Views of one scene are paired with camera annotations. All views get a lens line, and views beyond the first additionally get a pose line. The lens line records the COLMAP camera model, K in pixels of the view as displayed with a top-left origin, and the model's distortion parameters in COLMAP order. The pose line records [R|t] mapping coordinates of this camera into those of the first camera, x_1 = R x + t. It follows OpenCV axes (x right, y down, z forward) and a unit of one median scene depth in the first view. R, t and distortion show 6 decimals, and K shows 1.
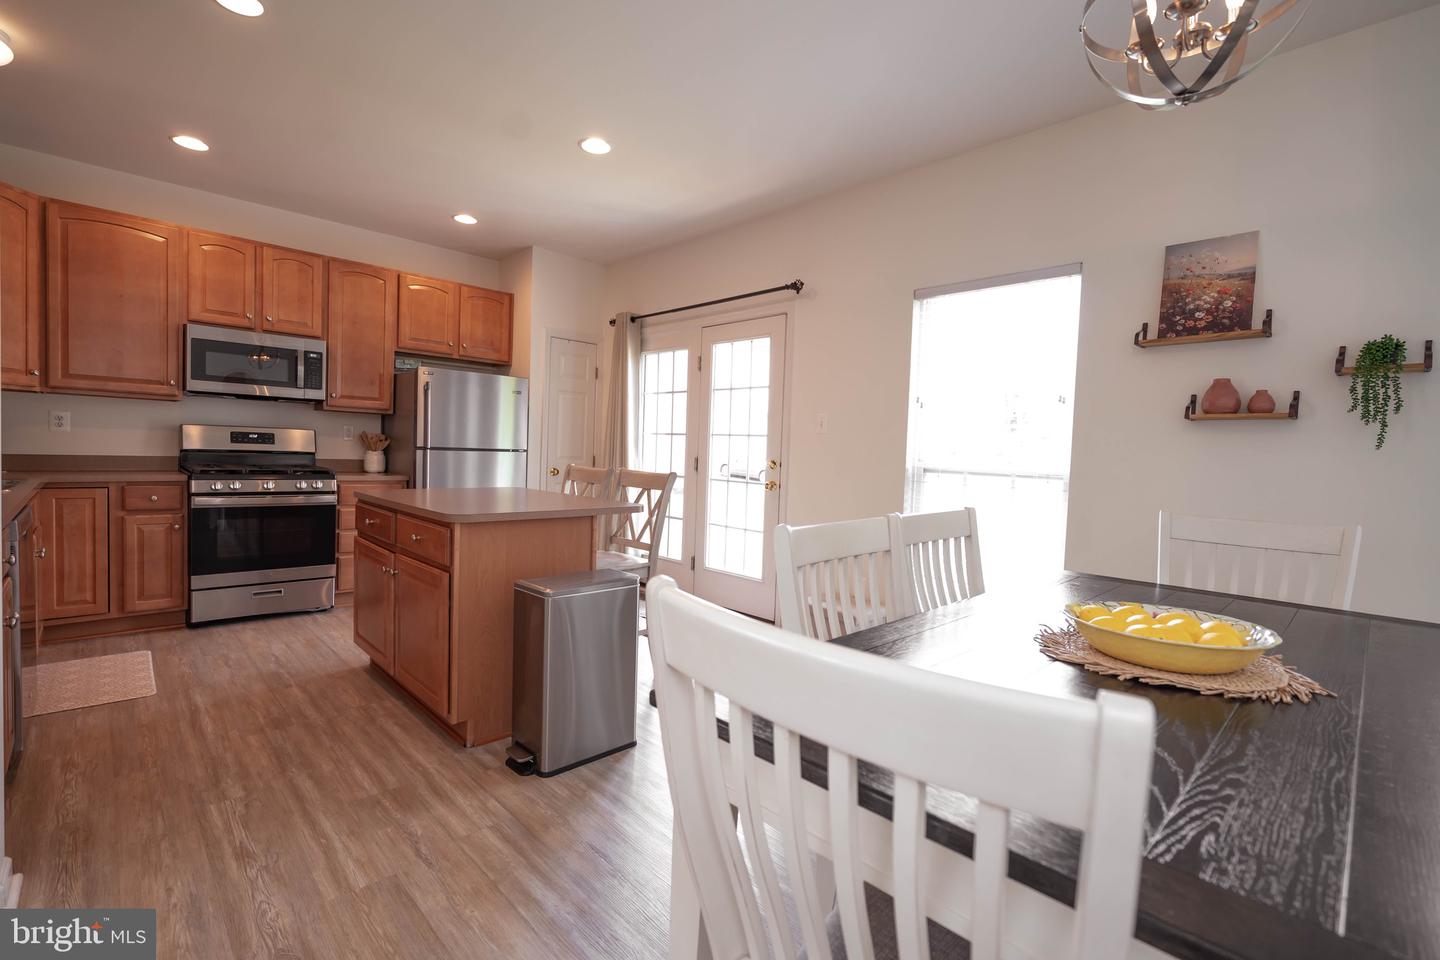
lens RADIAL K [[645.6, 0, 720.0], [0, 645.6, 480.0], [0, 0, 1]] dist [-0.012553, 0.000197]
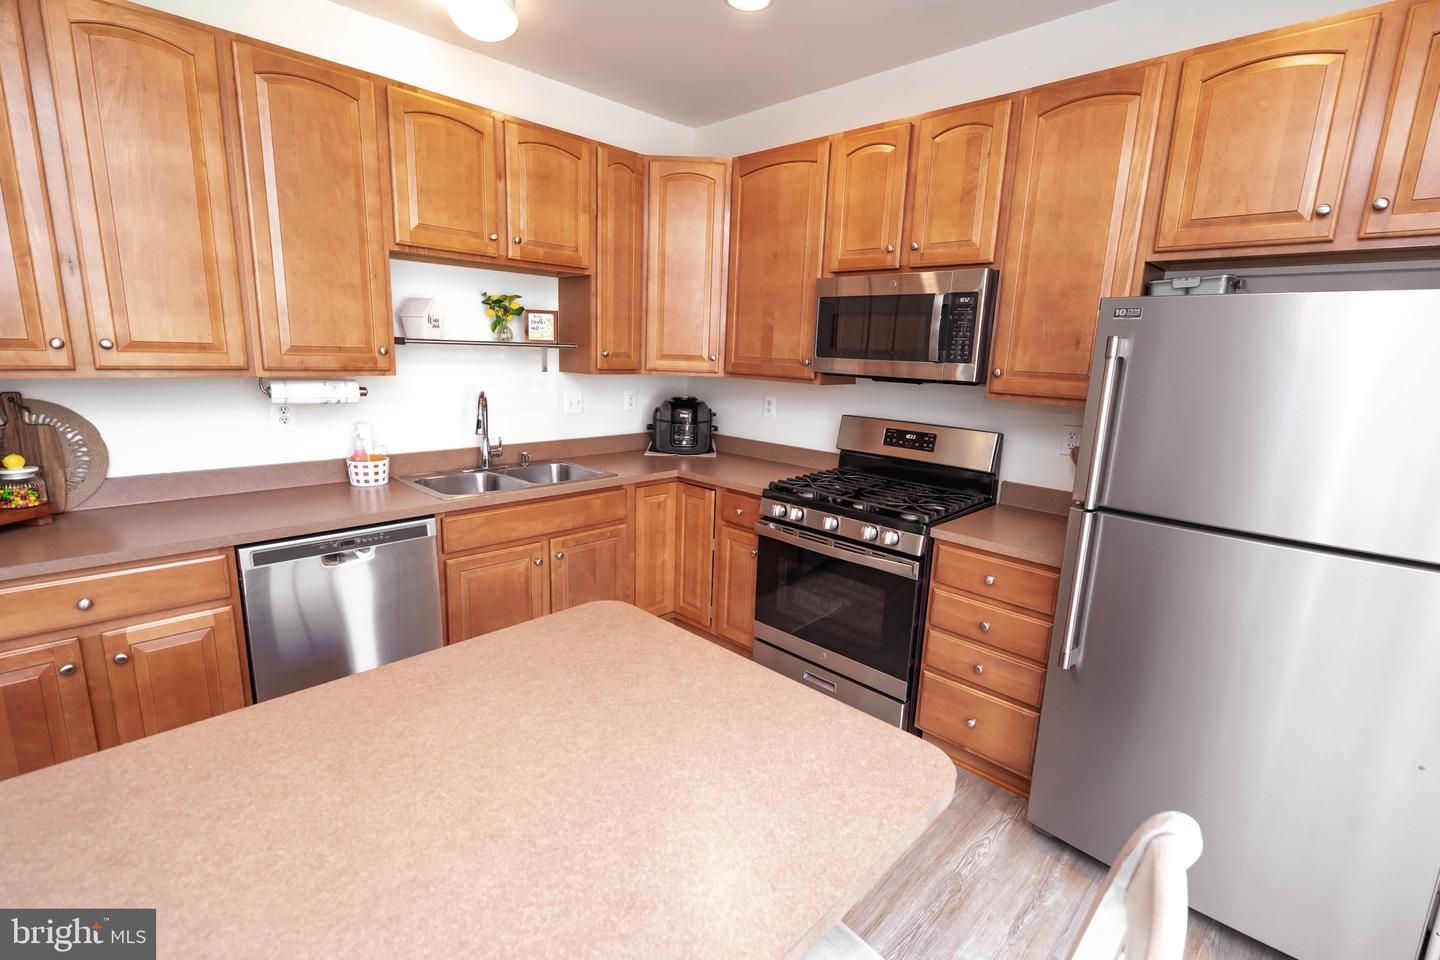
lens RADIAL K [[645.6, 0, 720.0], [0, 645.6, 480.0], [0, 0, 1]] dist [-0.012553, 0.000197]
pose [[0.027831, 0.163091, -0.986218, -0.079369], [-0.078146, 0.983936, 0.160508, -0.117190], [0.996553, 0.072601, 0.040129, 0.793955]]
